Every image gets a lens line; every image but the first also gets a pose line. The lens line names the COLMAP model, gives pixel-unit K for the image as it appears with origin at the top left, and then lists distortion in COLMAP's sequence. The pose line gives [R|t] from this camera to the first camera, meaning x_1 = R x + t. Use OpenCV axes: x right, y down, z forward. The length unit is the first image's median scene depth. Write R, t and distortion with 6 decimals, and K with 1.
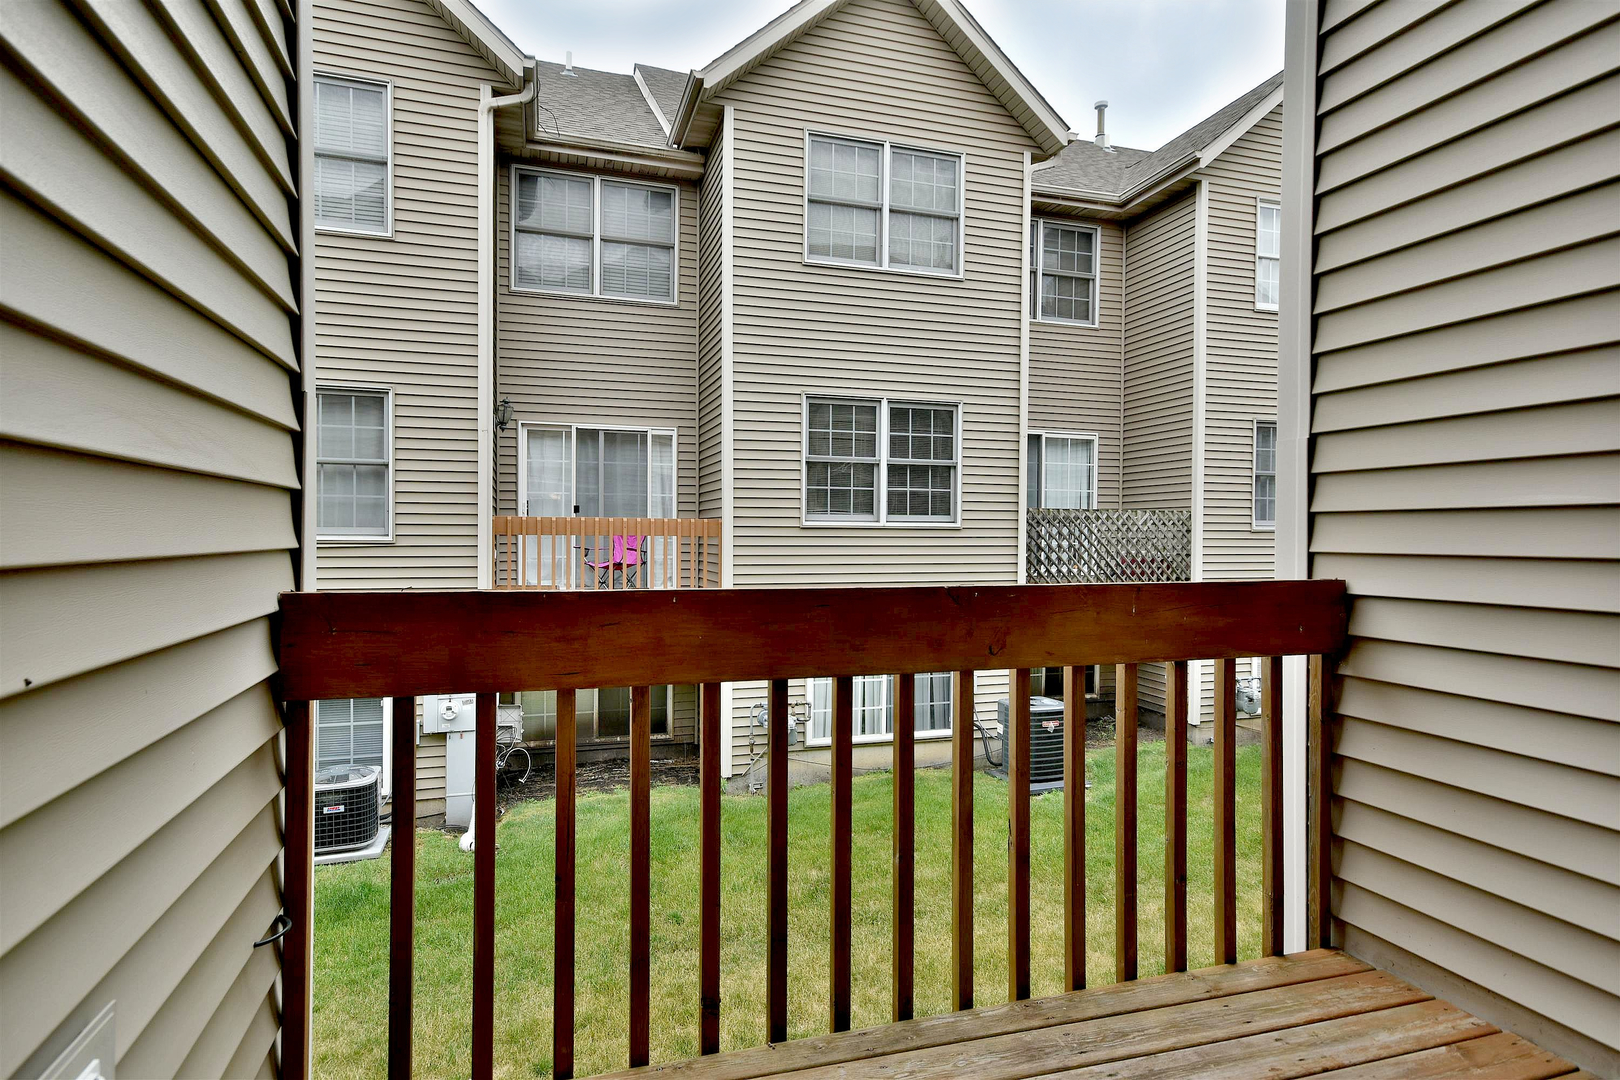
lens RADIAL K [[865.5, 0, 798.4], [0, 865.5, 538.1], [0, 0, 1]] dist [0.009890, 0.003893]
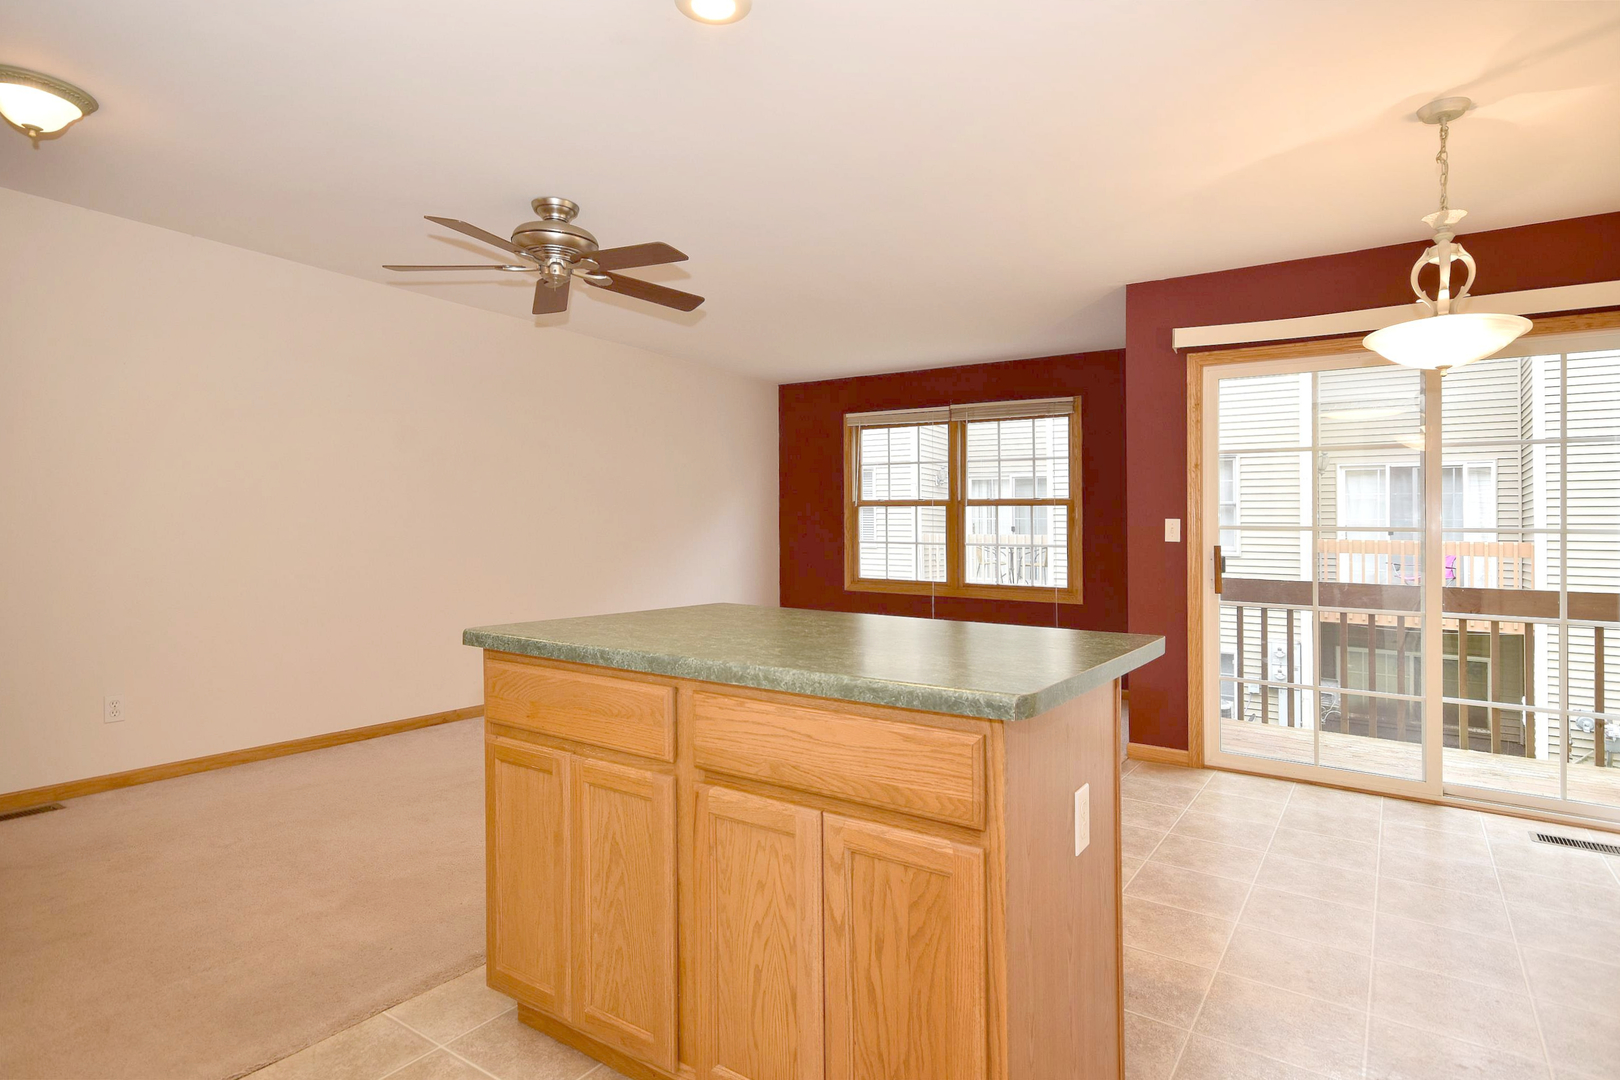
lens RADIAL K [[865.5, 0, 798.7], [0, 865.5, 508.3], [0, 0, 1]] dist [0.009890, 0.003893]
pose [[0.614814, -0.018744, -0.788449, 0.226151], [-0.014252, 0.999290, -0.034870, -0.013324], [0.788543, 0.032676, 0.614111, -0.476356]]
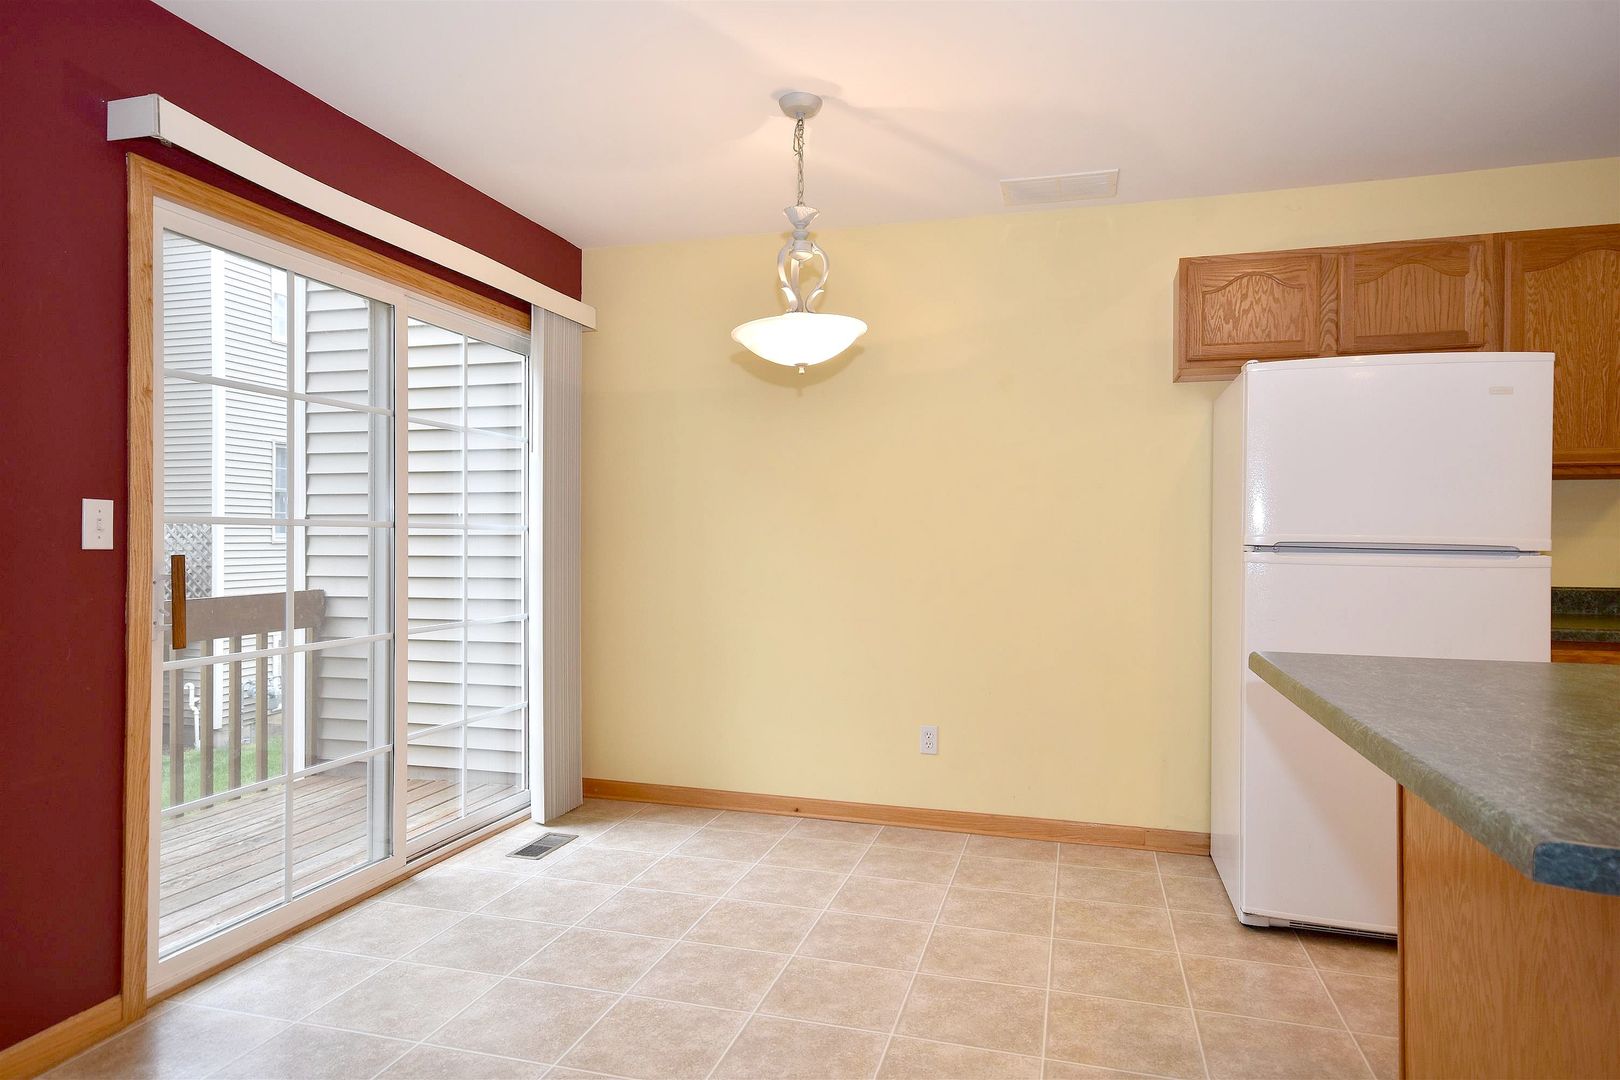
lens RADIAL K [[944.0, 0, 813.6], [0, 944.0, 543.2], [0, 0, 1]] dist [0.022830, -0.000465]
pose [[0.539990, -0.008999, 0.841623, -0.151912], [0.005046, 0.999959, 0.007454, -0.017447], [-0.841656, 0.000221, 0.540014, -0.284977]]
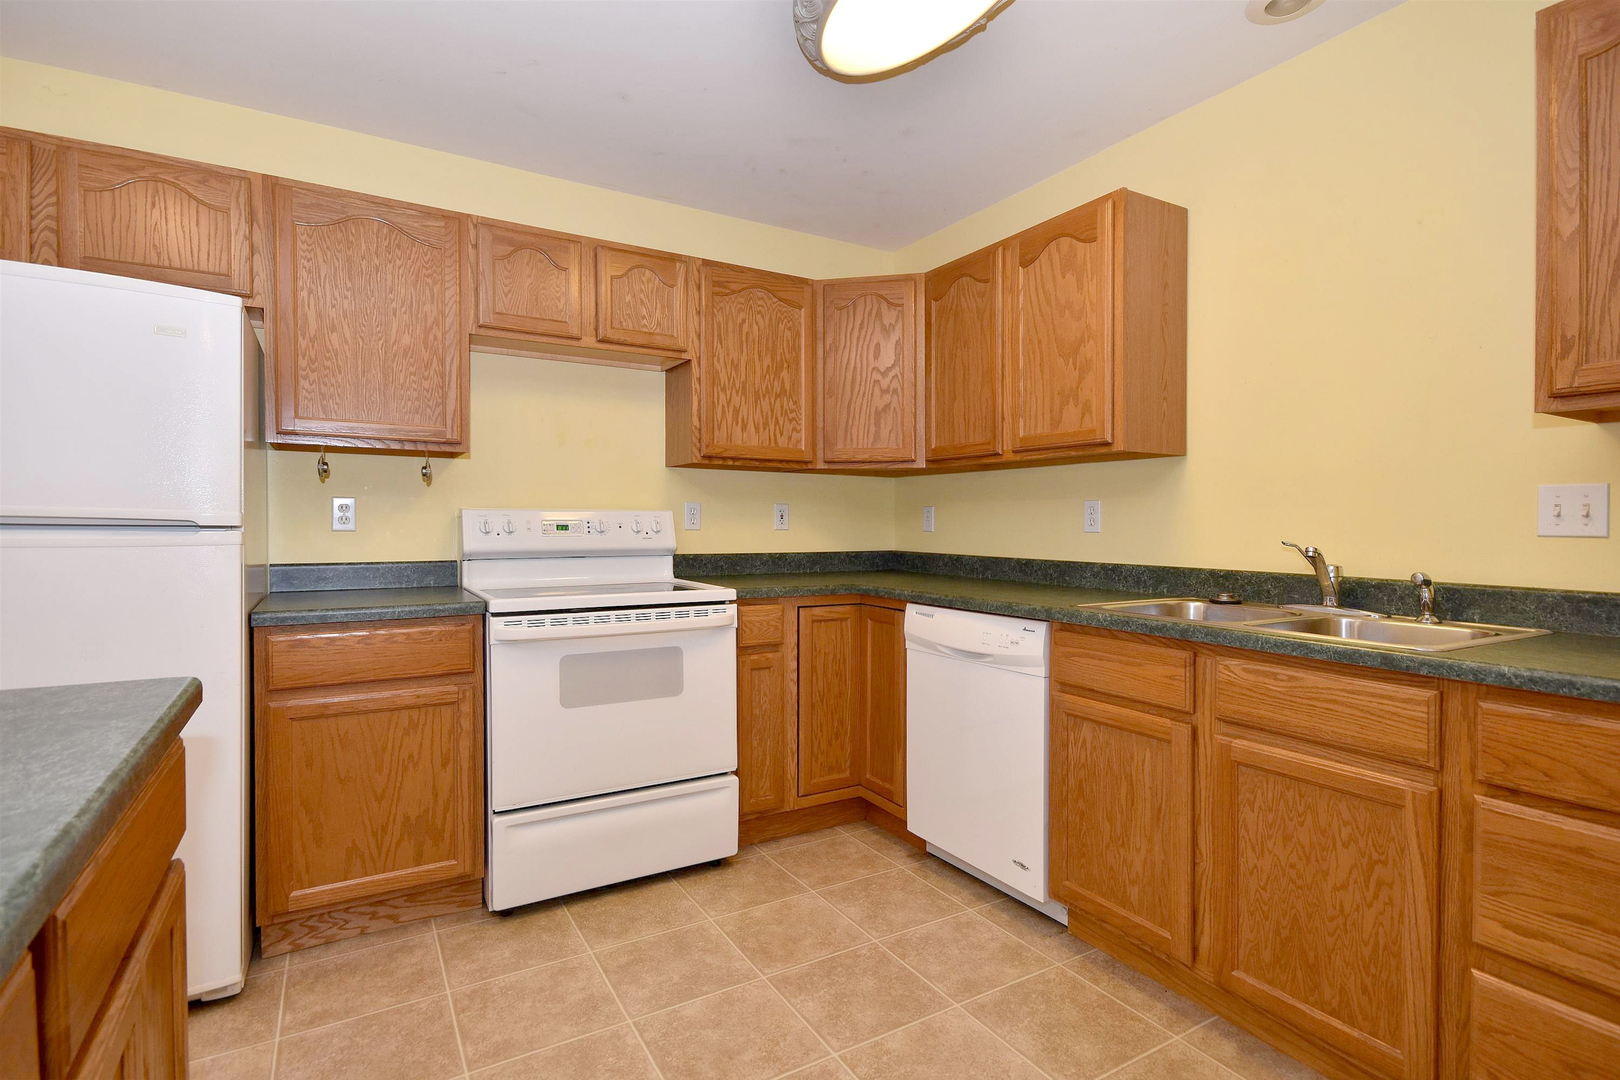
lens RADIAL K [[782.3, 0, 809.6], [0, 782.3, 536.4], [0, 0, 1]] dist [0.013820, -0.006144]
pose [[-0.236822, -0.025246, 0.971225, -0.017404], [0.001072, 0.999655, 0.026246, -0.014065], [-0.971552, 0.007257, -0.236713, -0.420035]]
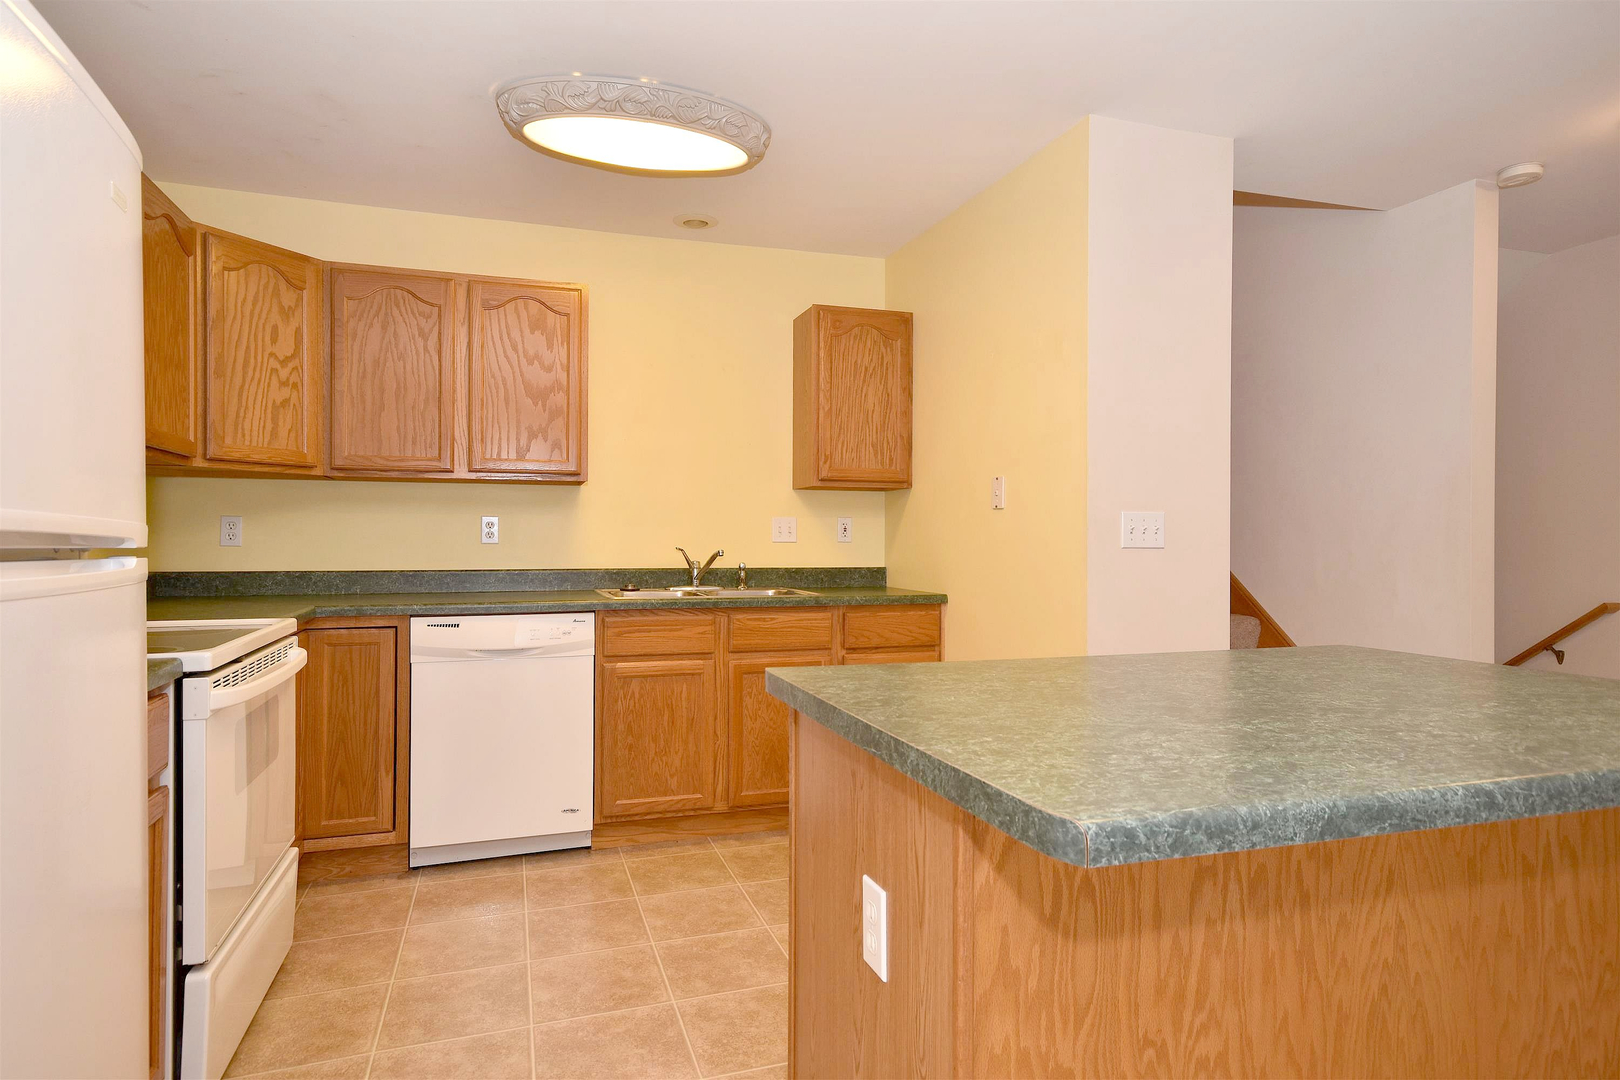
lens RADIAL K [[944.0, 0, 781.9], [0, 944.0, 541.3], [0, 0, 1]] dist [0.022830, -0.000465]
pose [[-0.999940, -0.009572, -0.005295, 0.132212], [-0.009646, 0.999853, 0.014206, -0.016073], [0.005158, 0.014257, -0.999885, -0.157627]]
